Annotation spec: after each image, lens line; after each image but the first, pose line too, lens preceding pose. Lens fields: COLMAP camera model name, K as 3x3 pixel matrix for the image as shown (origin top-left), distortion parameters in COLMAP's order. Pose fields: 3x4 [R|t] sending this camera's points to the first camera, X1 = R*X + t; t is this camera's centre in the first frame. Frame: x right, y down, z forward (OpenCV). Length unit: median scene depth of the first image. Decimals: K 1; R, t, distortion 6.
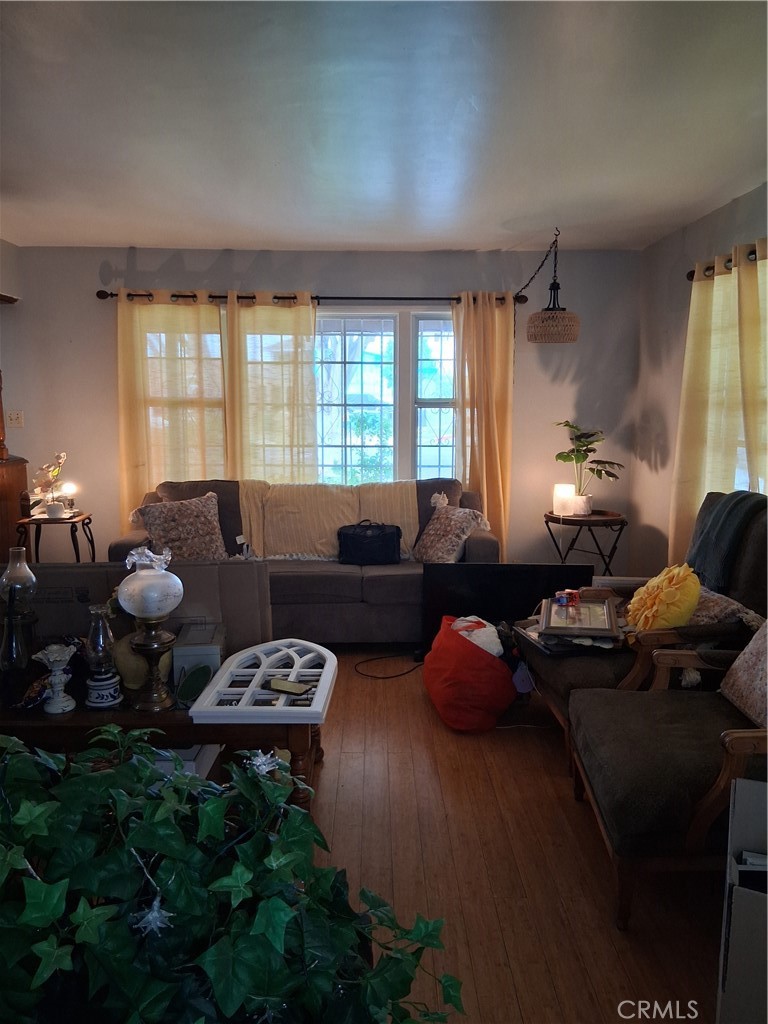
lens RADIAL K [[787.4, 0, 384.2], [0, 787.4, 515.8], [0, 0, 1]] dist [0.096569, -0.008088]
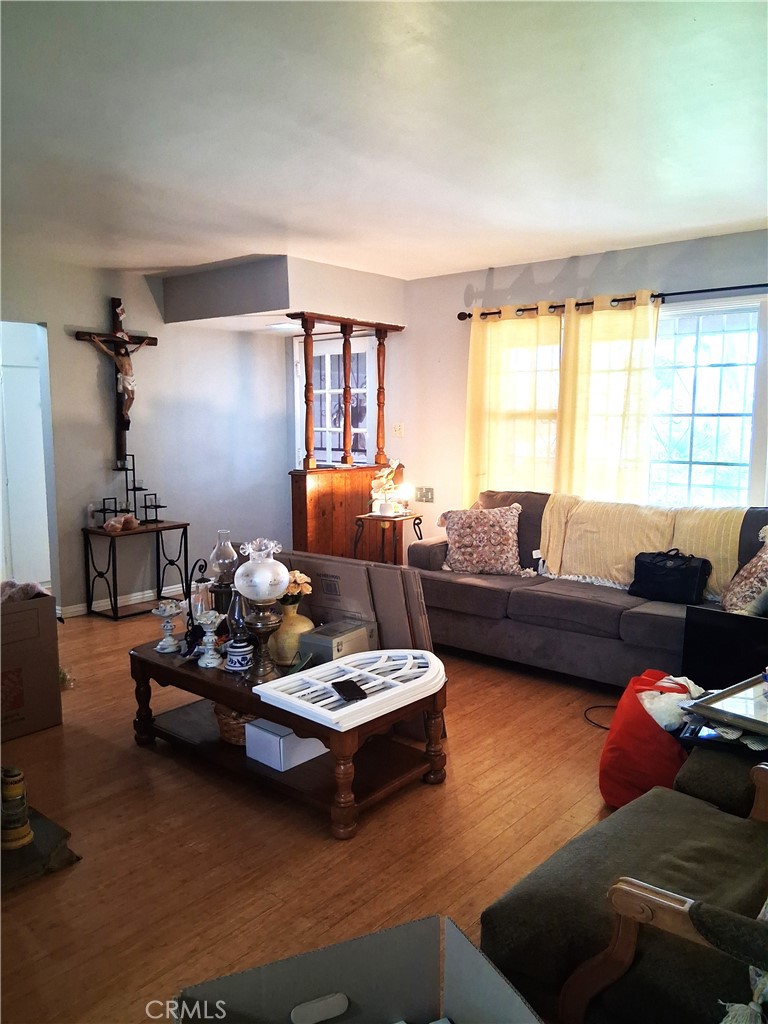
lens RADIAL K [[787.4, 0, 383.5], [0, 787.4, 509.6], [0, 0, 1]] dist [0.096569, -0.008088]
pose [[0.753509, 0.077987, -0.652796, 0.304138], [-0.095884, 0.995358, 0.008234, -0.014017], [0.650408, 0.056388, 0.757489, 0.138839]]
